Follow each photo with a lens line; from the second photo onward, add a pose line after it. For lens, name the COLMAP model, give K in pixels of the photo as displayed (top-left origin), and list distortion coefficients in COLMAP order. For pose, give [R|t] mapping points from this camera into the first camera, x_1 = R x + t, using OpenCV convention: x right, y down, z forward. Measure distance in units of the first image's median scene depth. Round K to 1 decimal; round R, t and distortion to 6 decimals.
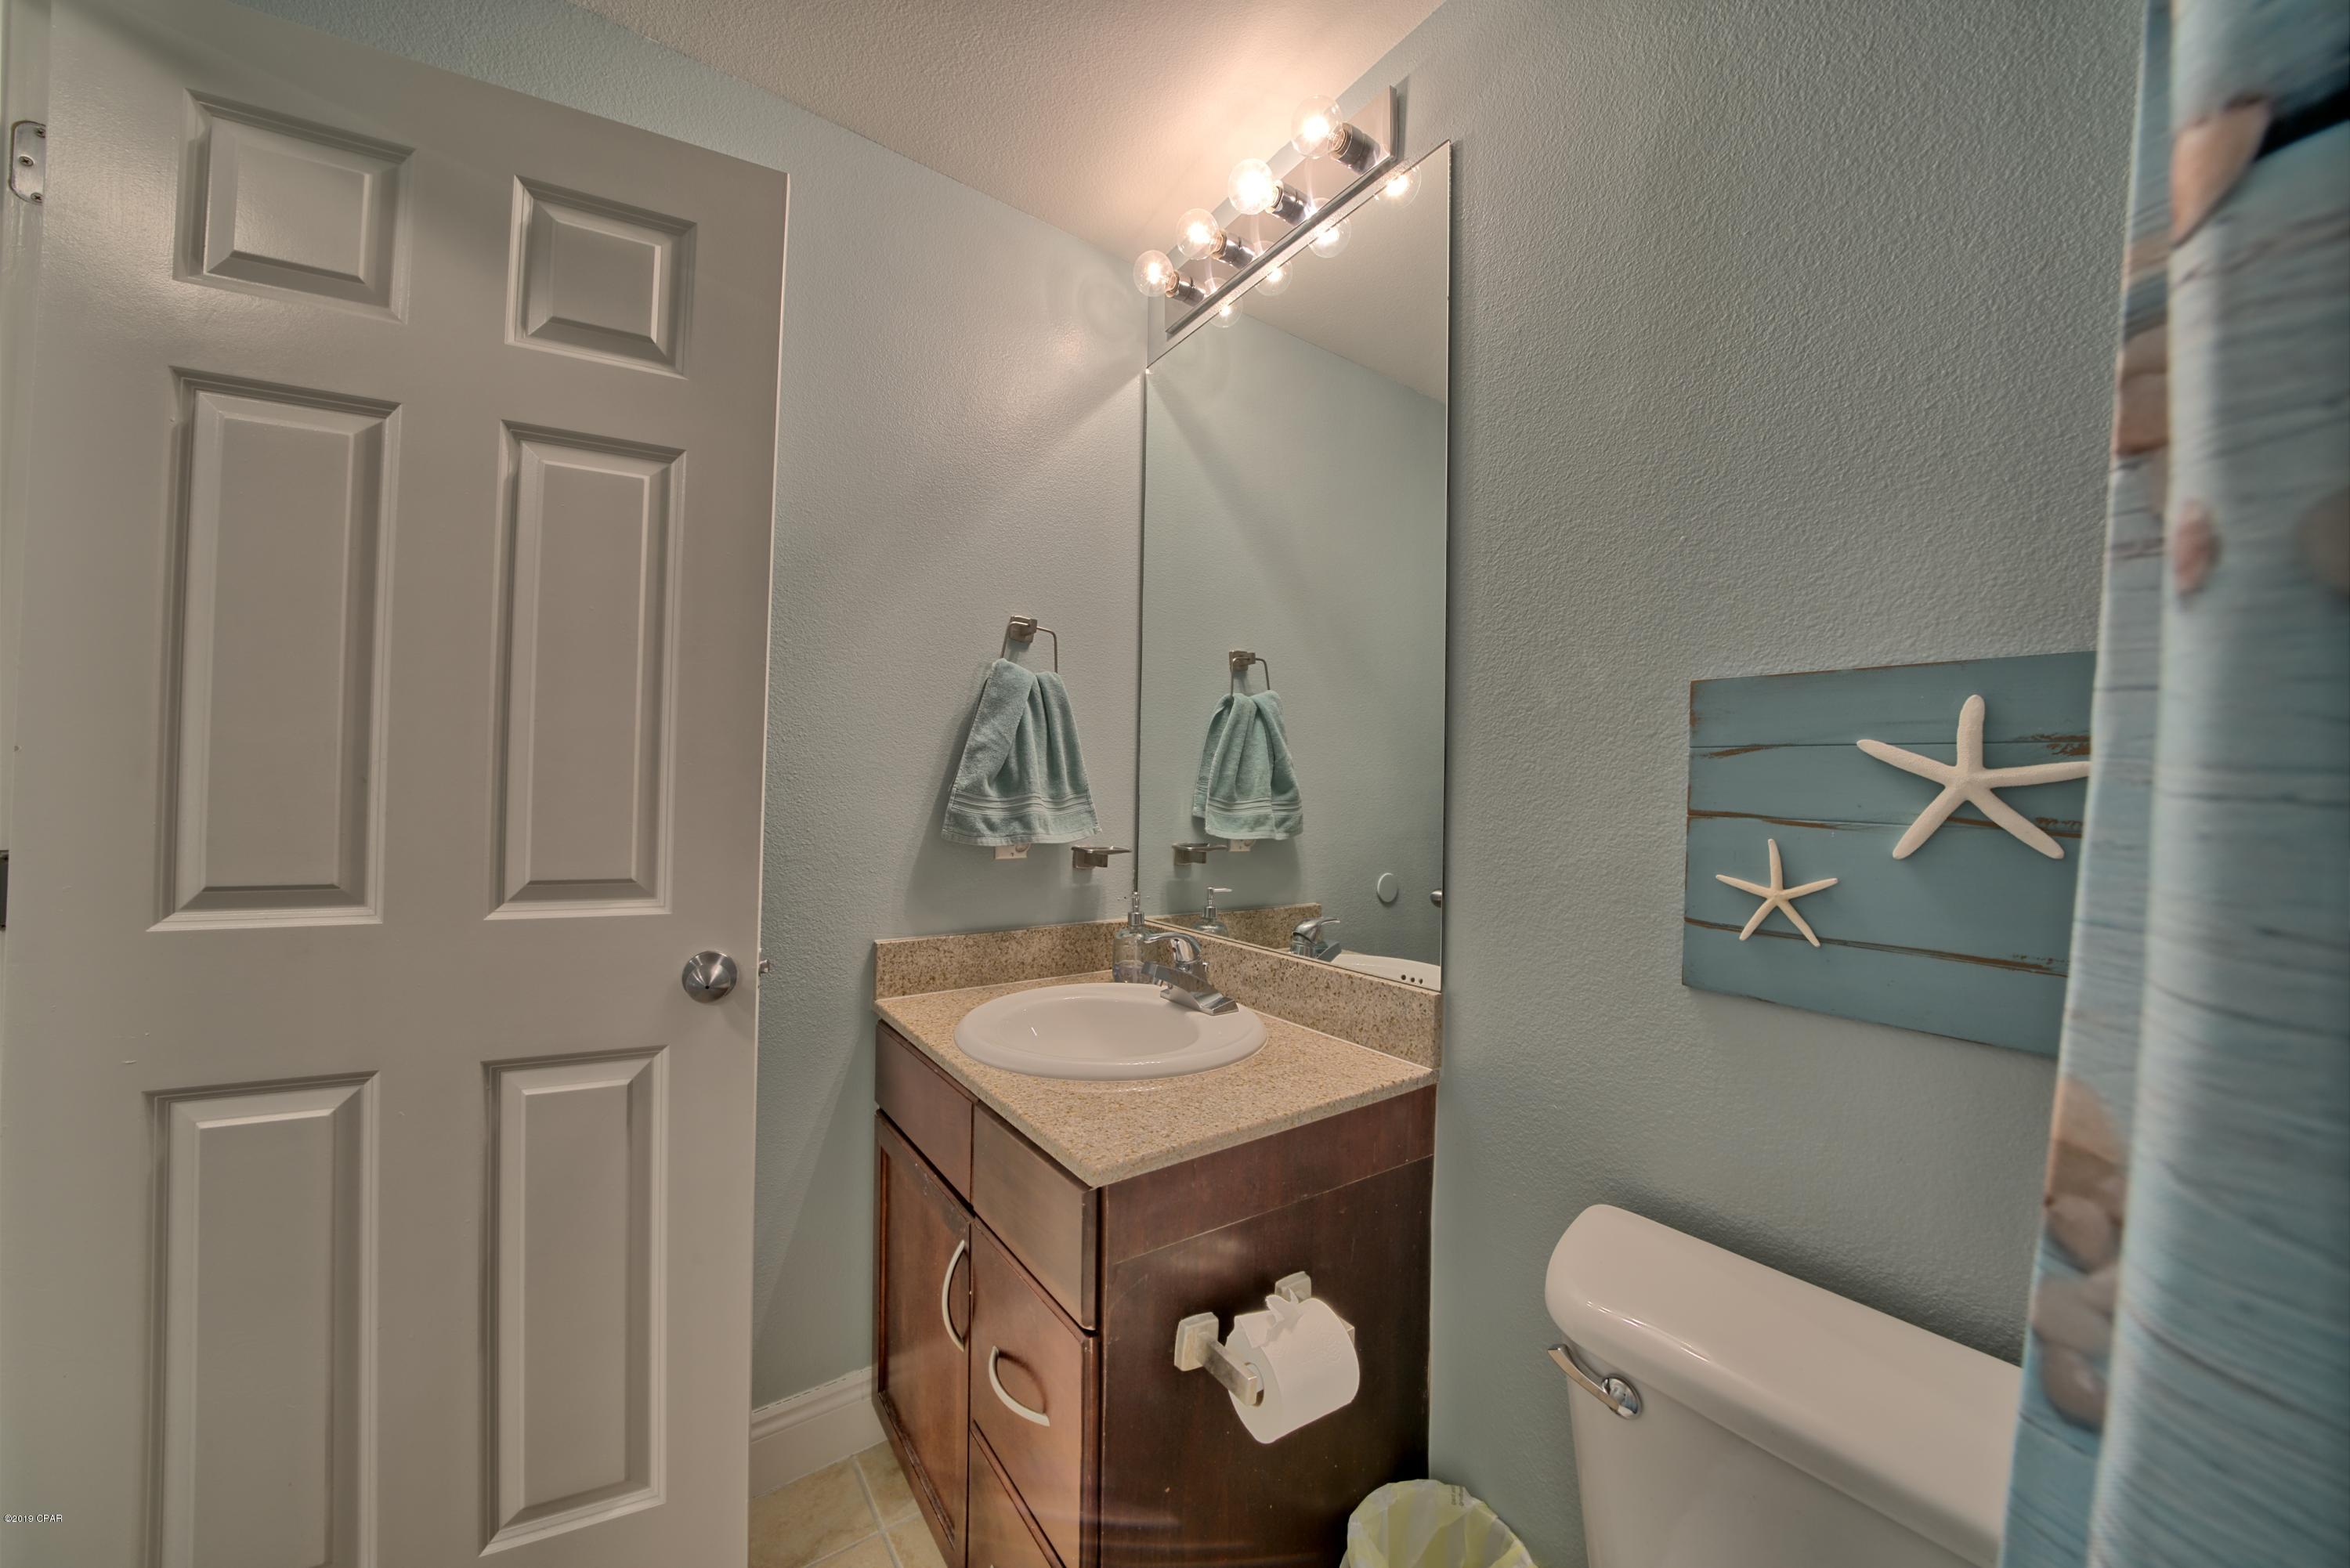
lens RADIAL K [[814.9, 0, 1178.0], [0, 814.9, 781.3], [0, 0, 1]] dist [-0.037266, 0.005565]
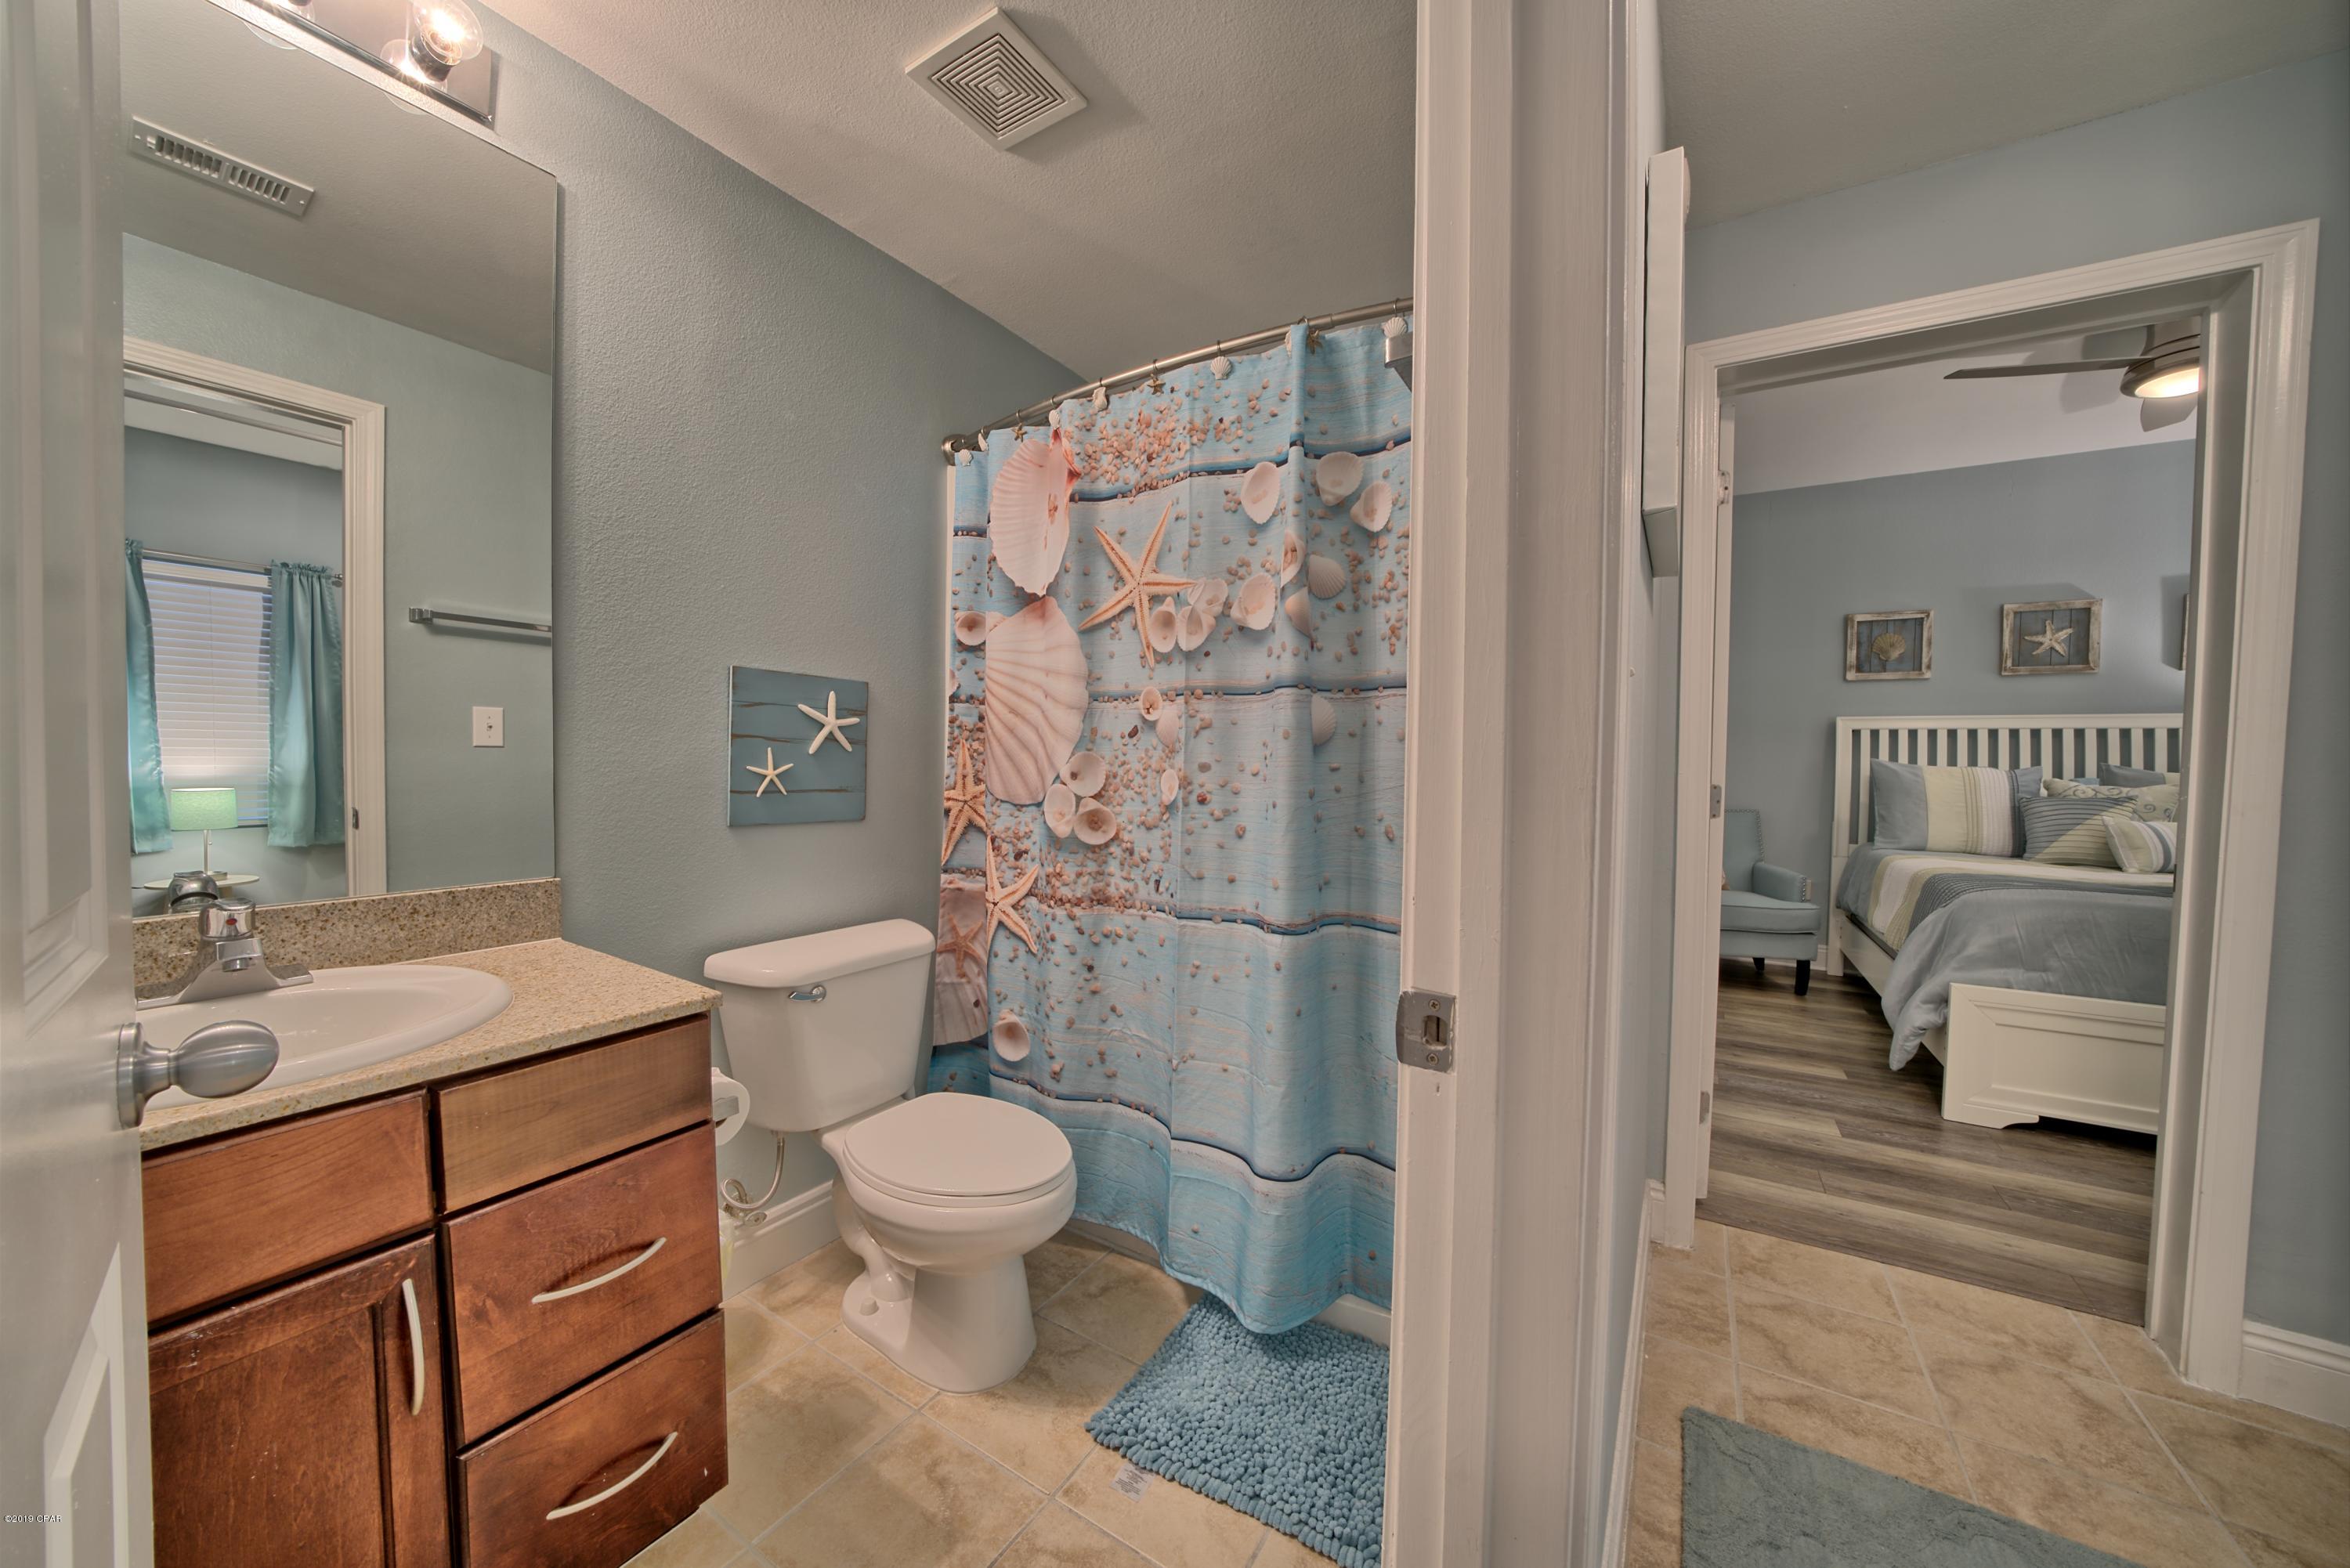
lens RADIAL K [[809.4, 0, 1167.7], [0, 809.4, 782.8], [0, 0, 1]] dist [-0.027993, 0.003411]
pose [[-0.366770, -0.056287, 0.928607, -1.635203], [-0.038536, 0.998231, 0.045286, 0.027419], [-0.929513, -0.019175, -0.368290, 0.797315]]
